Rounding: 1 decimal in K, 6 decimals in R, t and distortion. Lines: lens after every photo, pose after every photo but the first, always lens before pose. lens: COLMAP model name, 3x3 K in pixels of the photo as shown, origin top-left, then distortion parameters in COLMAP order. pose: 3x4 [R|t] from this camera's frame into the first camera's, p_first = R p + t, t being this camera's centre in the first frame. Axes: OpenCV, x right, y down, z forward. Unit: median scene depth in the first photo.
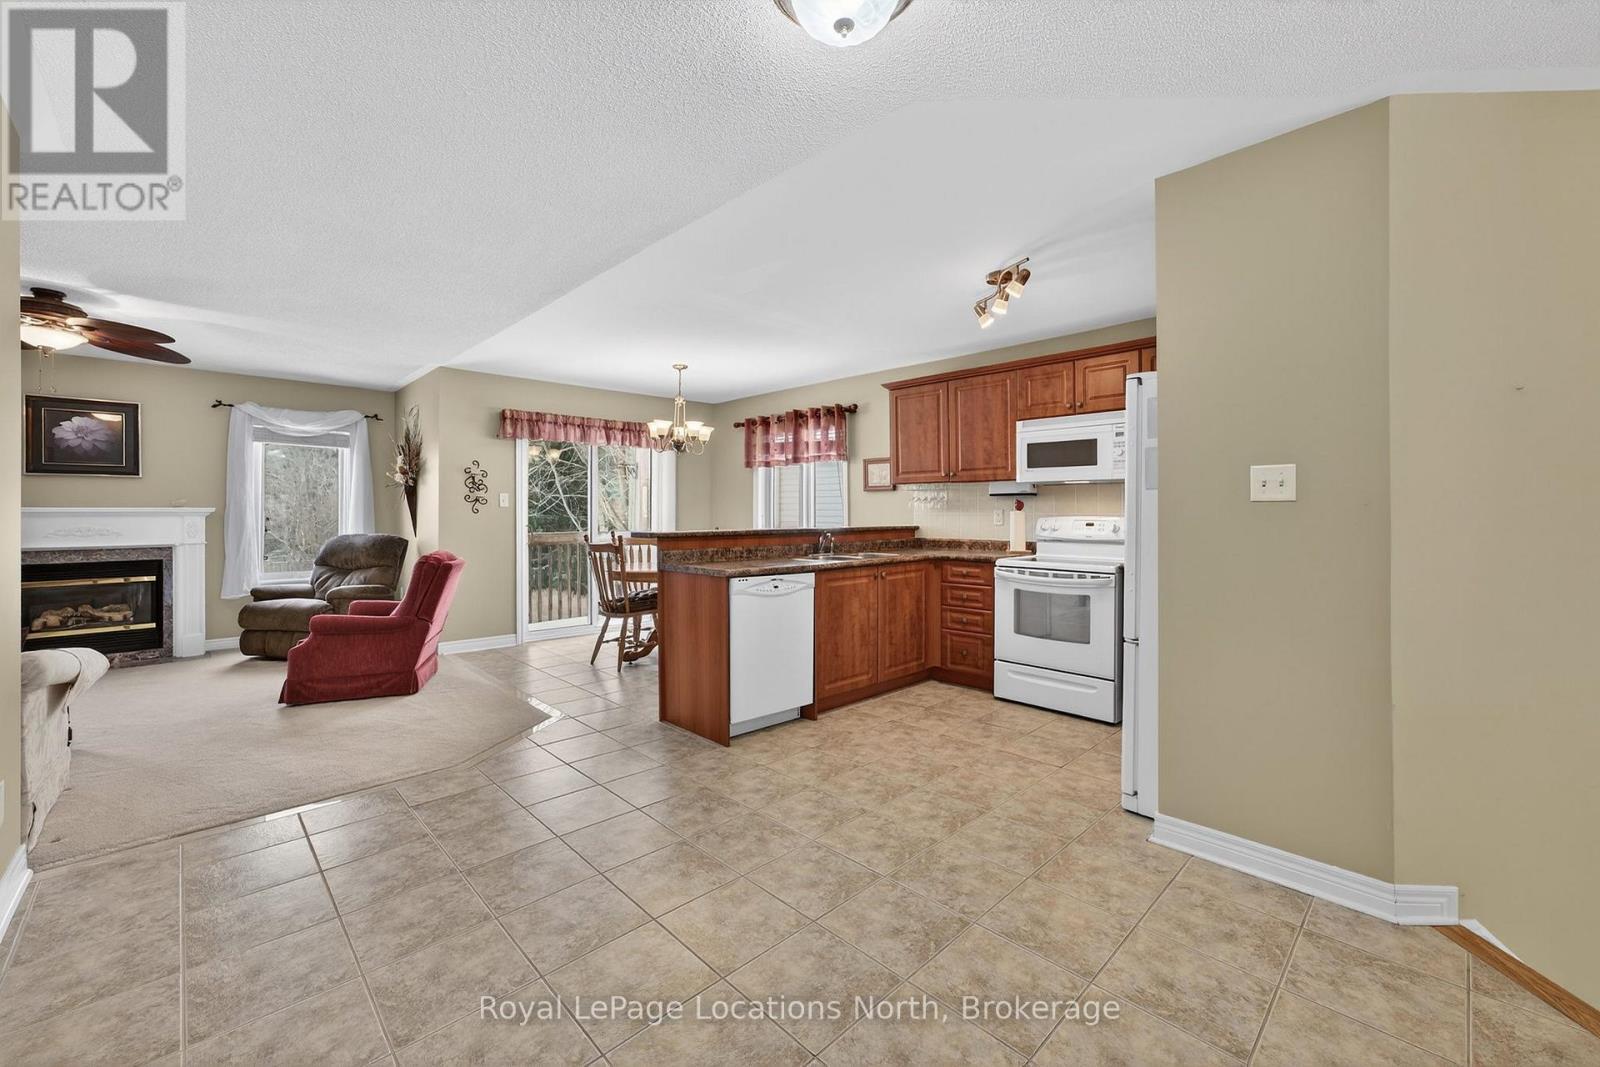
lens RADIAL K [[650.3, 0, 796.2], [0, 650.3, 516.2], [0, 0, 1]] dist [-0.010681, 0.007596]
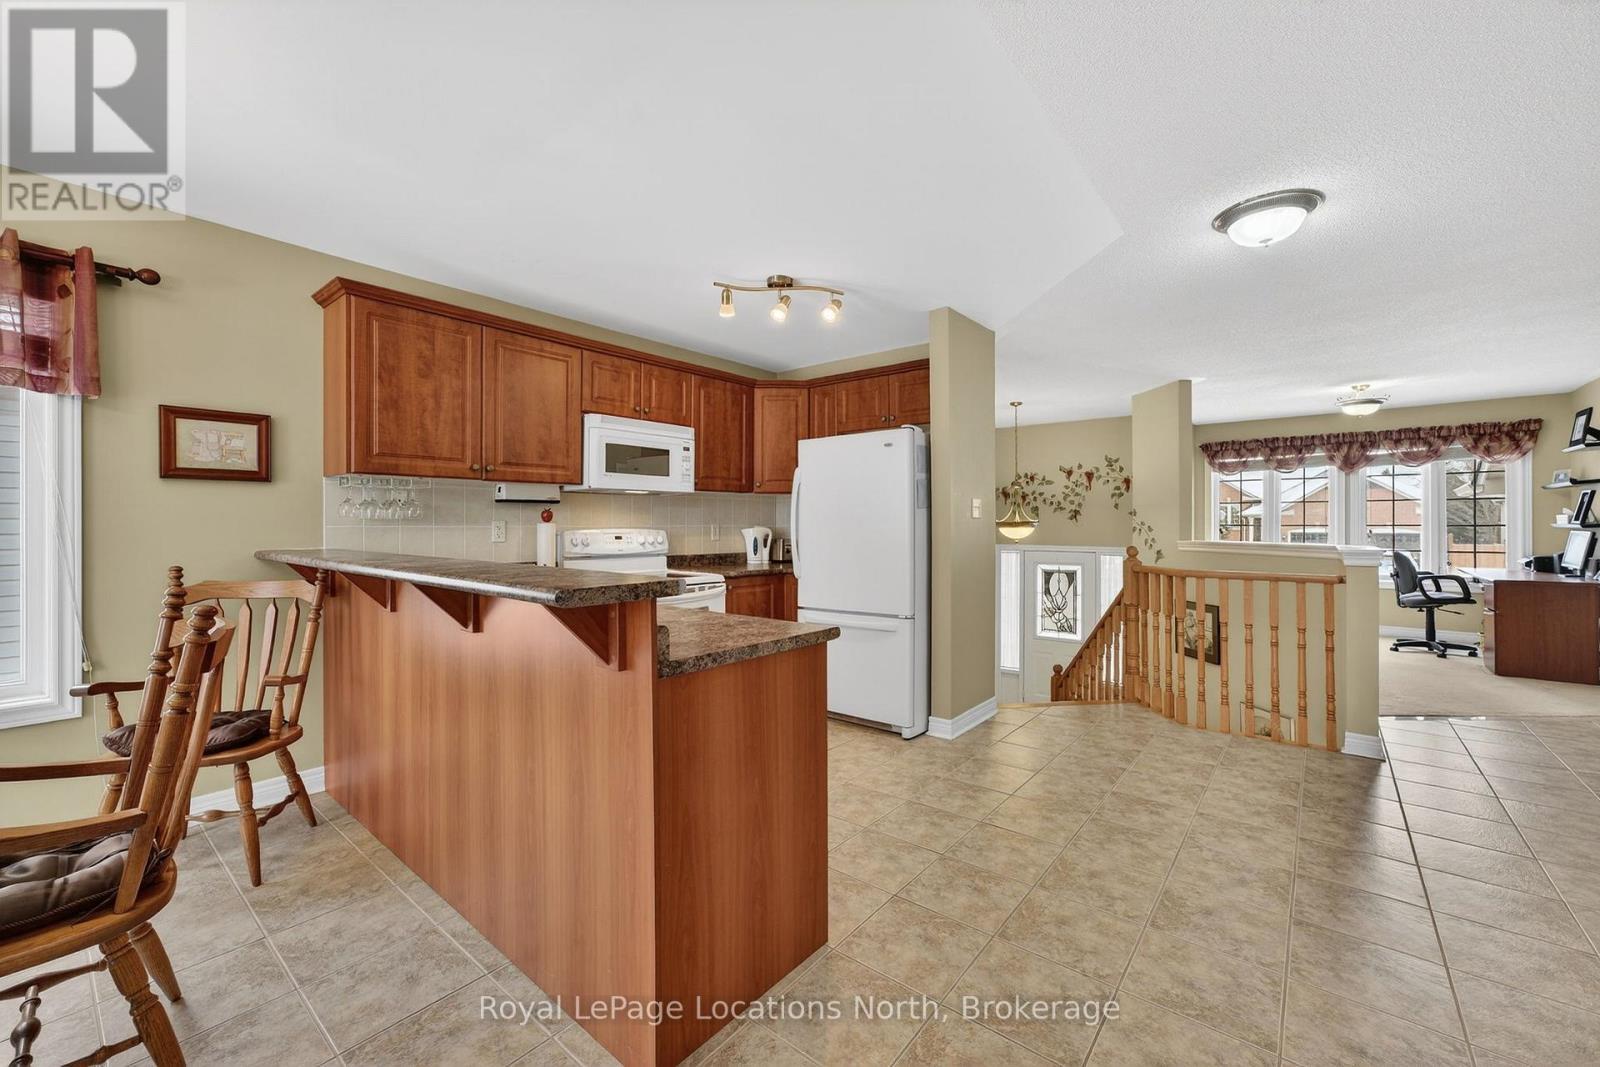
lens RADIAL K [[650.3, 0, 802.0], [0, 650.3, 528.7], [0, 0, 1]] dist [-0.010681, 0.007596]
pose [[-0.122136, -0.006704, 0.992491, -0.458382], [0.009207, 0.999927, 0.007887, -0.004690], [-0.992471, 0.010101, -0.122065, 0.756442]]
